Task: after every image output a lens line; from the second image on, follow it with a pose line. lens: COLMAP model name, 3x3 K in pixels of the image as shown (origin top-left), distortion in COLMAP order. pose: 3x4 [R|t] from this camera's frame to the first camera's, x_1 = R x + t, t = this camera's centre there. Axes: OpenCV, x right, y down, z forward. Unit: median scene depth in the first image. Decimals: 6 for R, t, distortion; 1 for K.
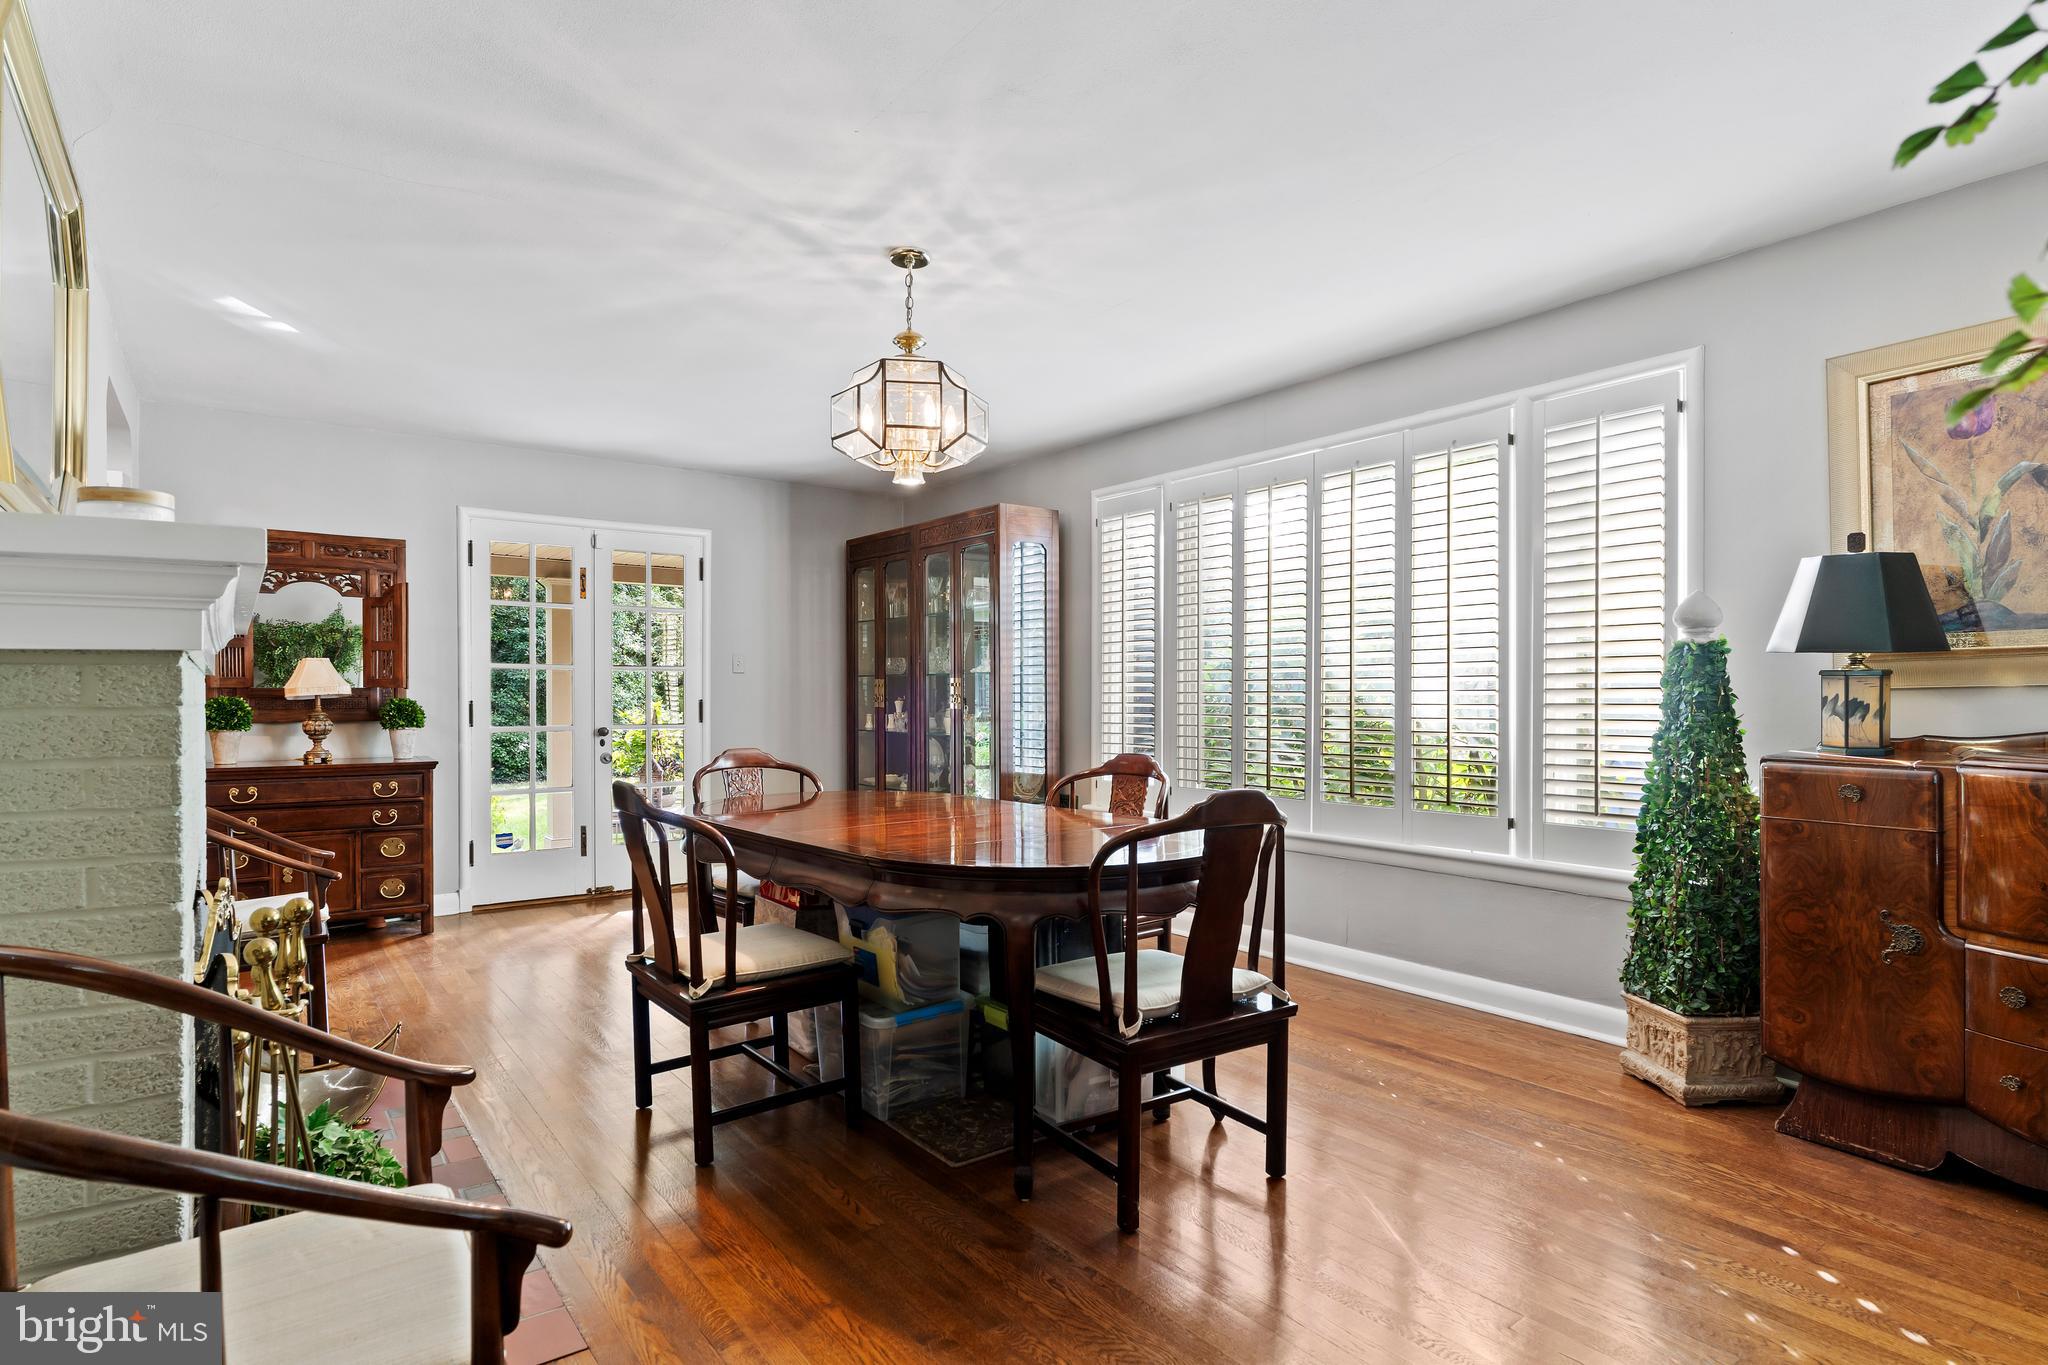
lens RADIAL K [[1052.0, 0, 1025.8], [0, 1052.0, 693.1], [0, 0, 1]] dist [-0.003926, 0.000148]
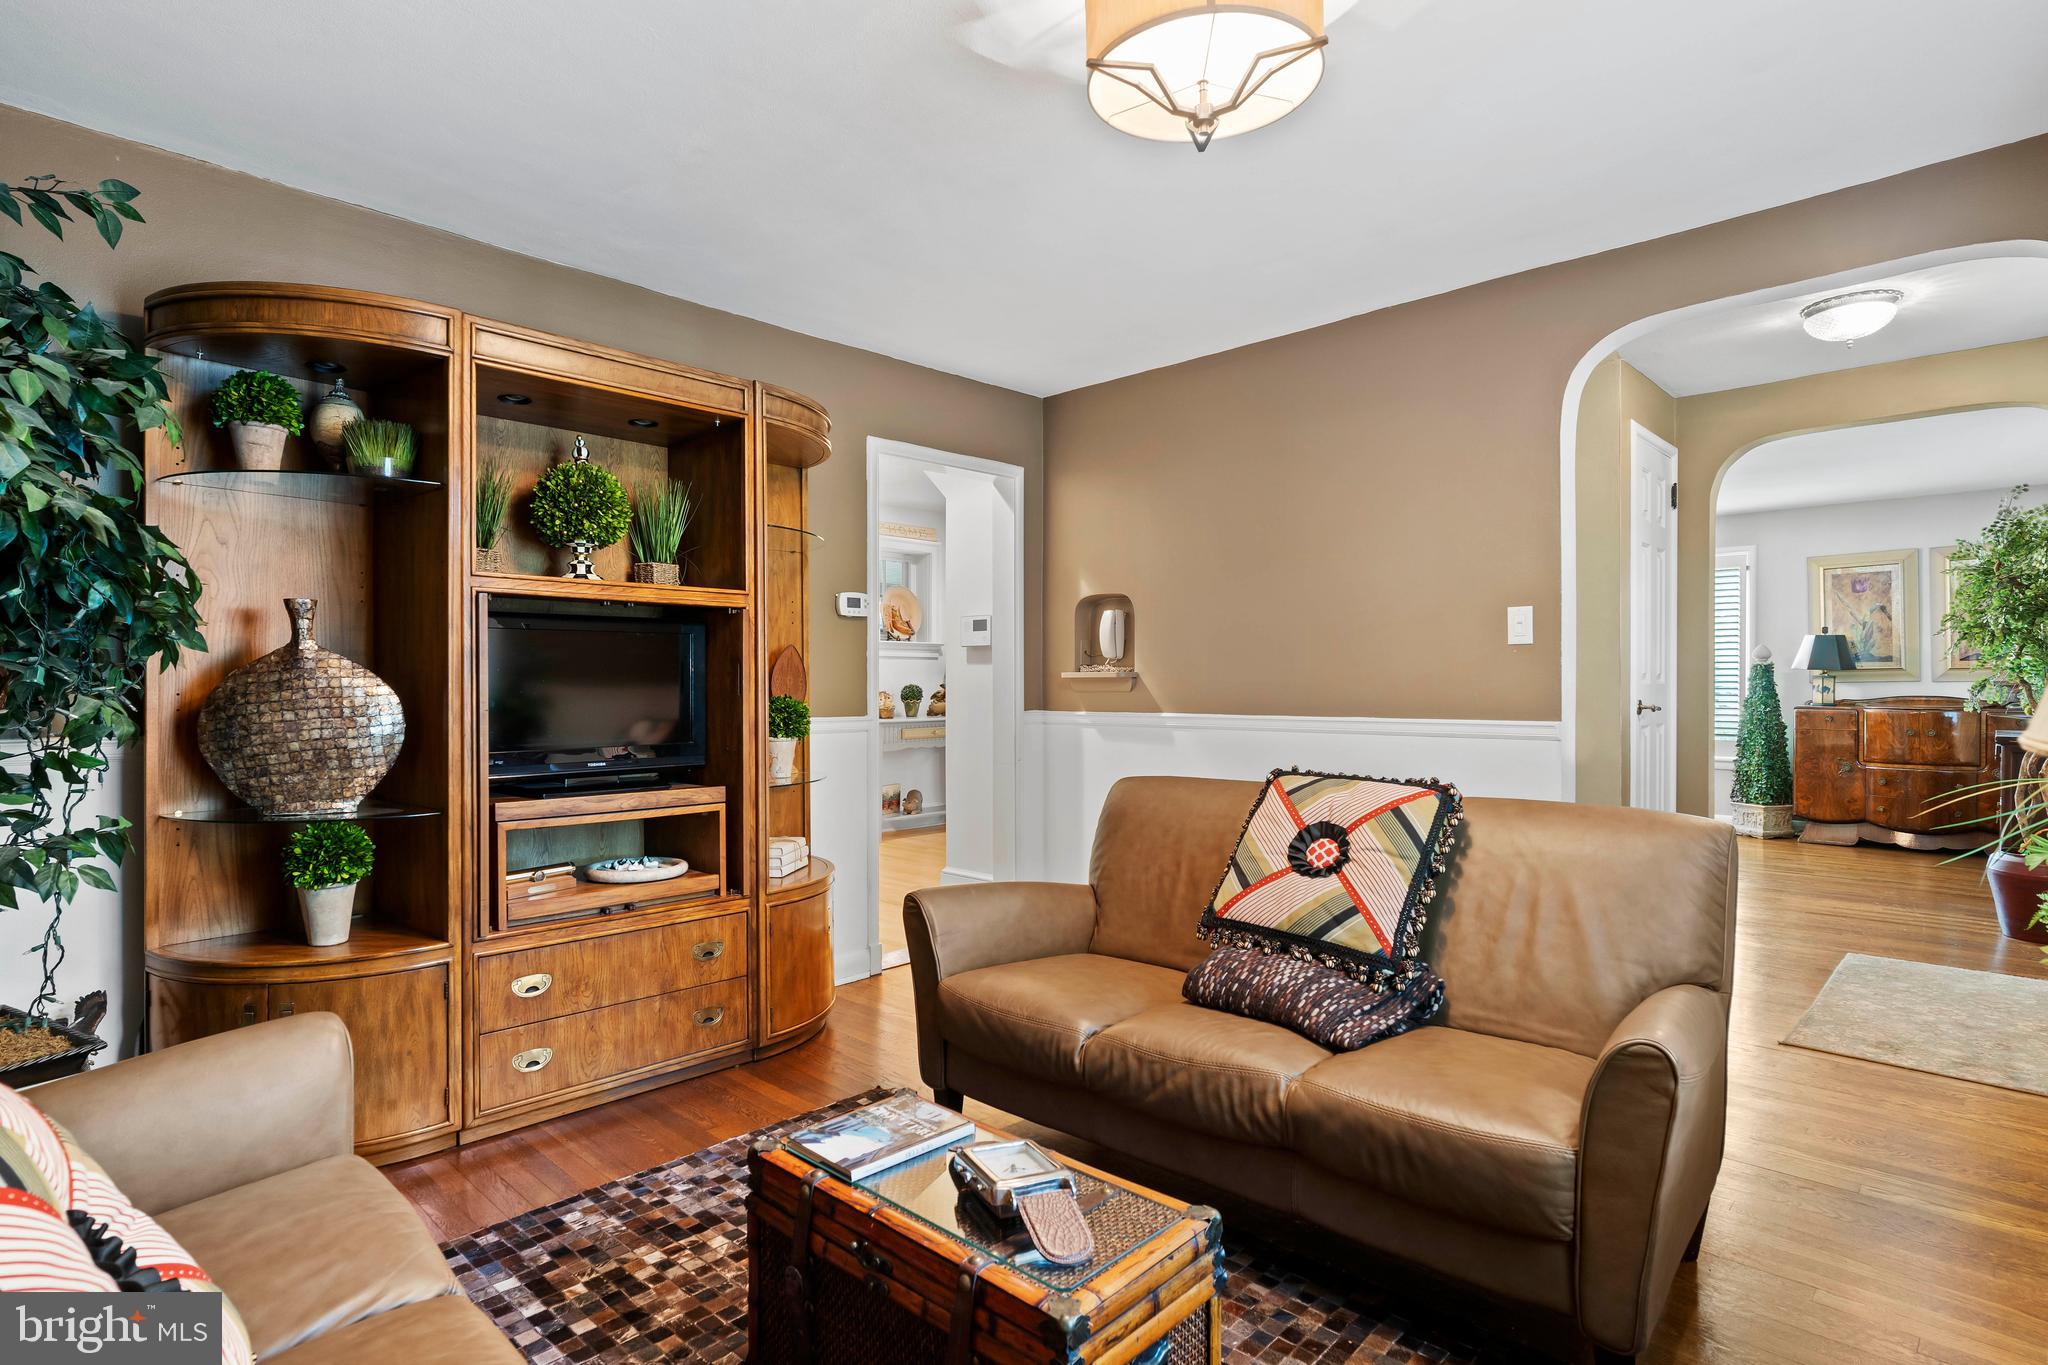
lens RADIAL K [[1052.0, 0, 1020.4], [0, 1052.0, 683.5], [0, 0, 1]] dist [-0.003926, 0.000148]
pose [[0.986125, 0.000067, 0.166004, -1.727723], [-0.000859, 0.999989, 0.004696, -0.012632], [-0.166002, -0.004774, 0.986114, -1.355352]]
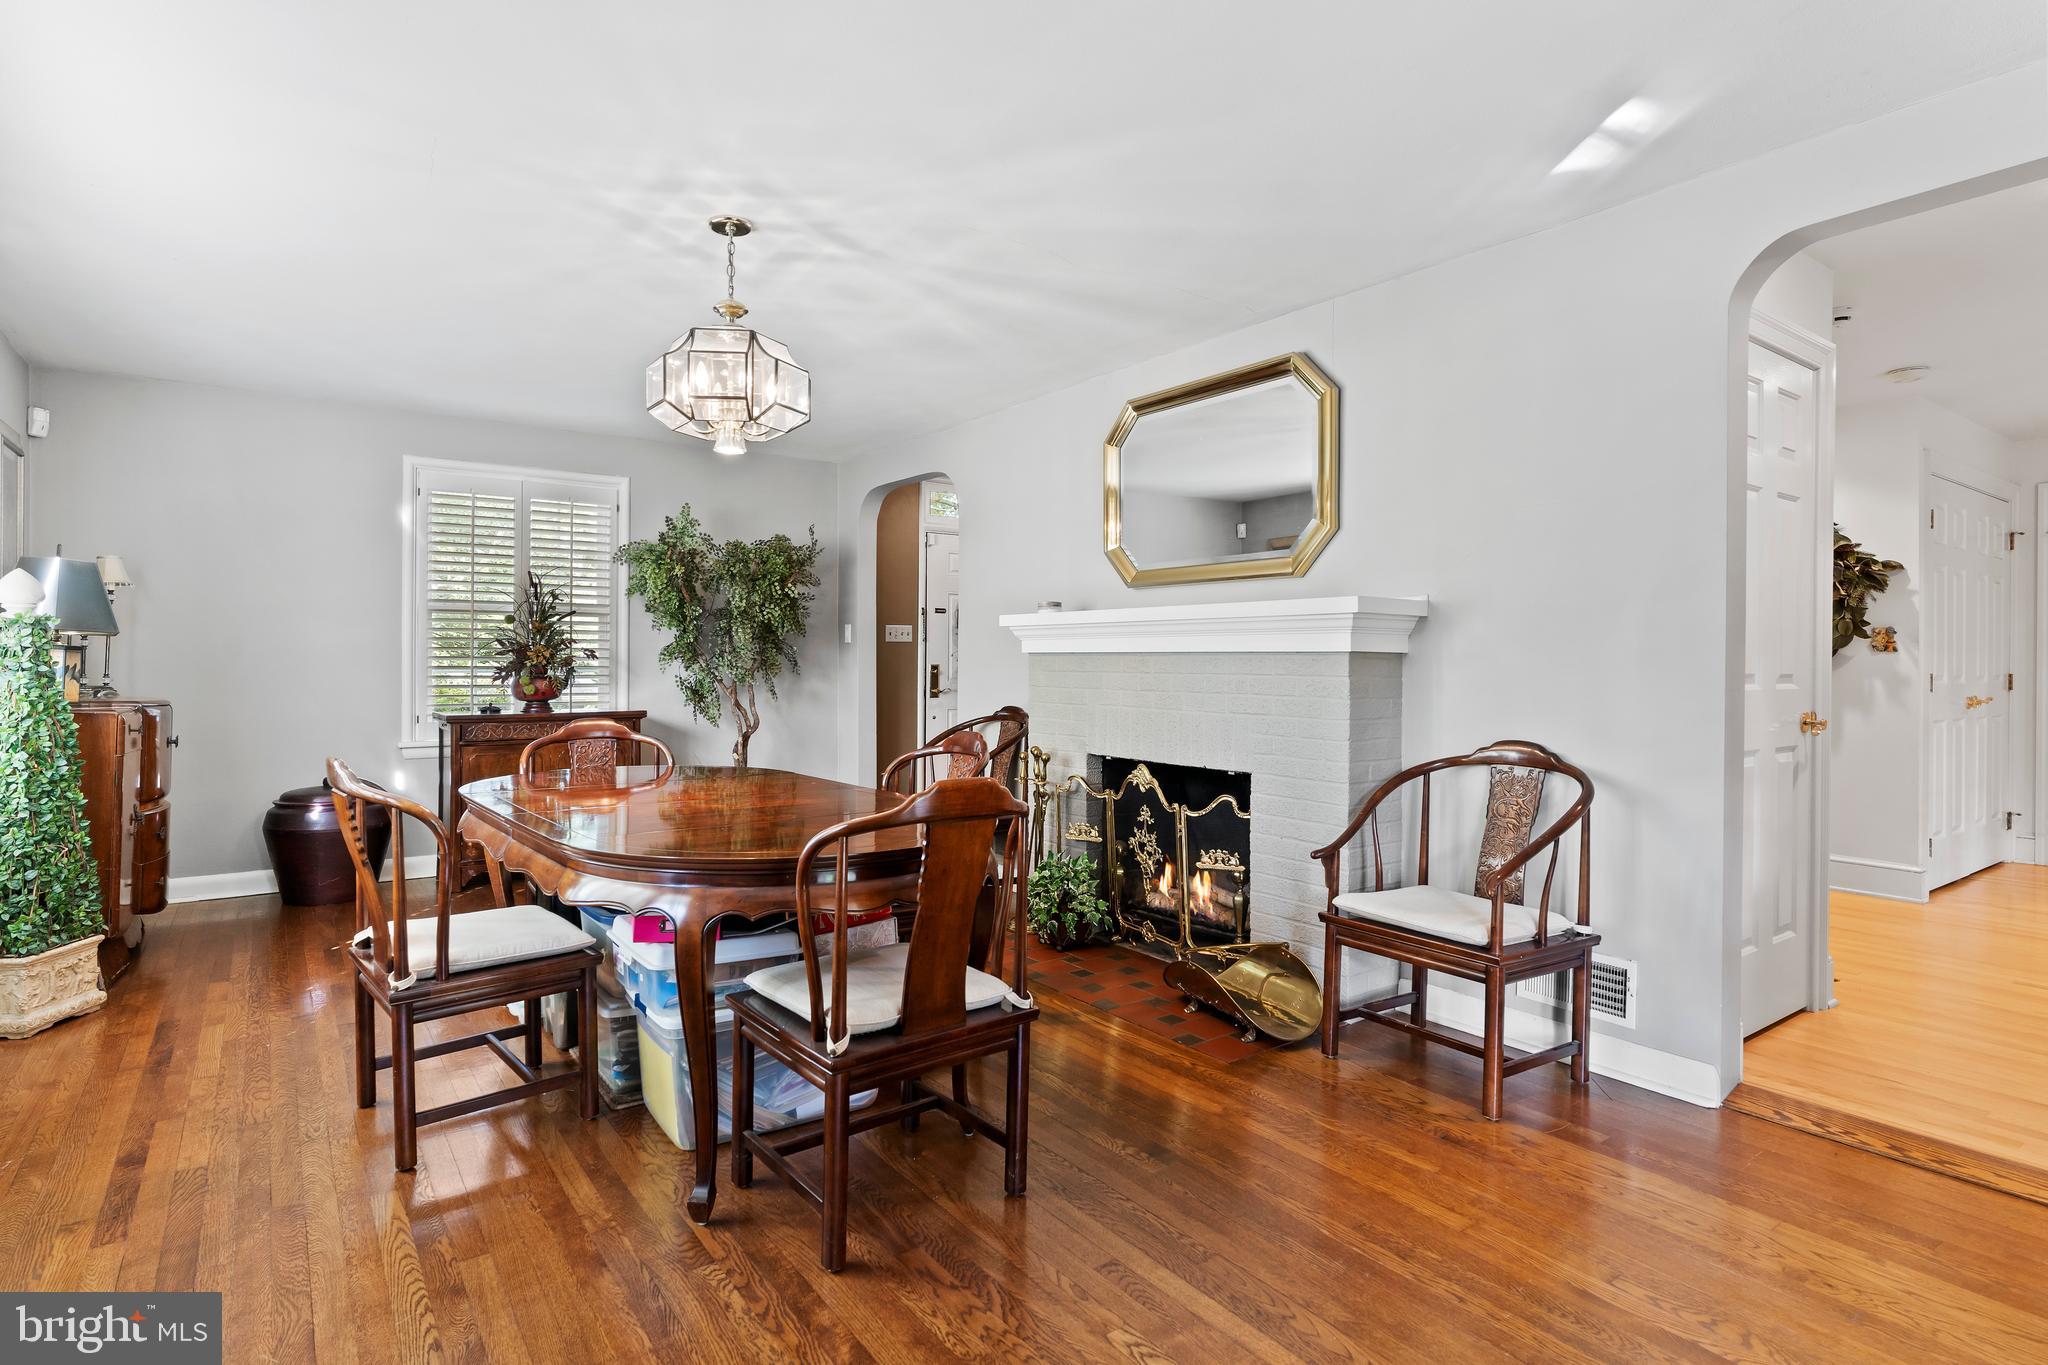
lens RADIAL K [[1052.0, 0, 1027.7], [0, 1052.0, 674.7], [0, 0, 1]] dist [-0.003926, 0.000148]
pose [[-0.999913, -0.003794, 0.012620, -0.461319], [-0.003689, 0.999959, 0.008287, -0.000711], [-0.012650, 0.008239, -0.999886, 2.272040]]
